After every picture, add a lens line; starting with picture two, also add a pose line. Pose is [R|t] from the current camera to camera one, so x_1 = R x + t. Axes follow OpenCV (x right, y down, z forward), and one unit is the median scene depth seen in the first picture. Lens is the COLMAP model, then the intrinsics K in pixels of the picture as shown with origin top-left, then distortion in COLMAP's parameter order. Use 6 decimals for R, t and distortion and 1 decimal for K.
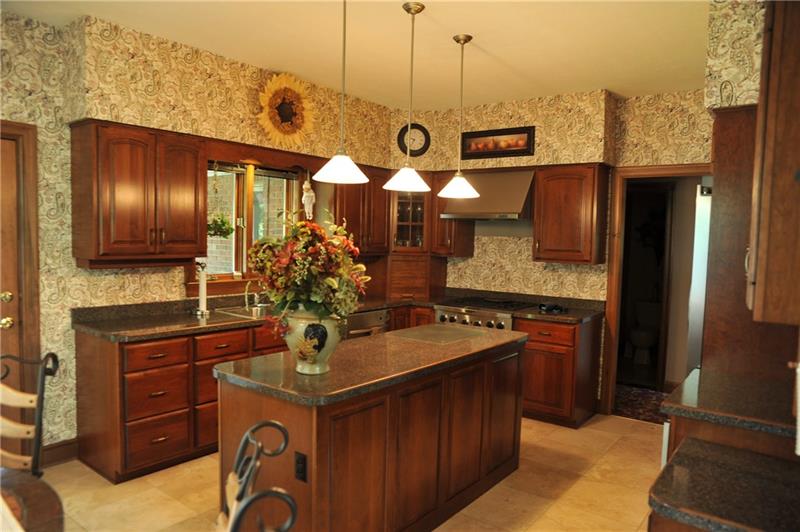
lens RADIAL K [[549.5, 0, 403.6], [0, 549.5, 272.0], [0, 0, 1]] dist [-0.099673, 0.069565]
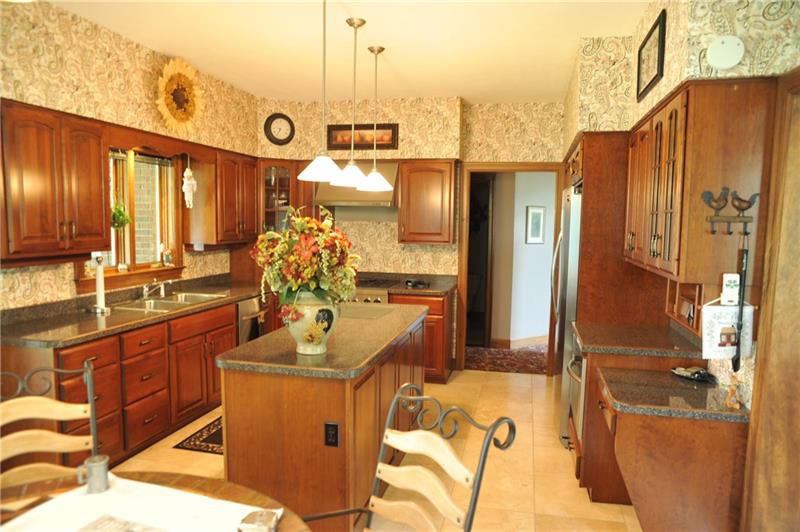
lens RADIAL K [[549.5, 0, 404.4], [0, 549.5, 271.1], [0, 0, 1]] dist [-0.099673, 0.069565]
pose [[0.908823, -0.049077, 0.414285, -0.274901], [0.033312, 0.998423, 0.045198, -0.016426], [-0.415850, -0.027276, 0.909024, -0.052642]]
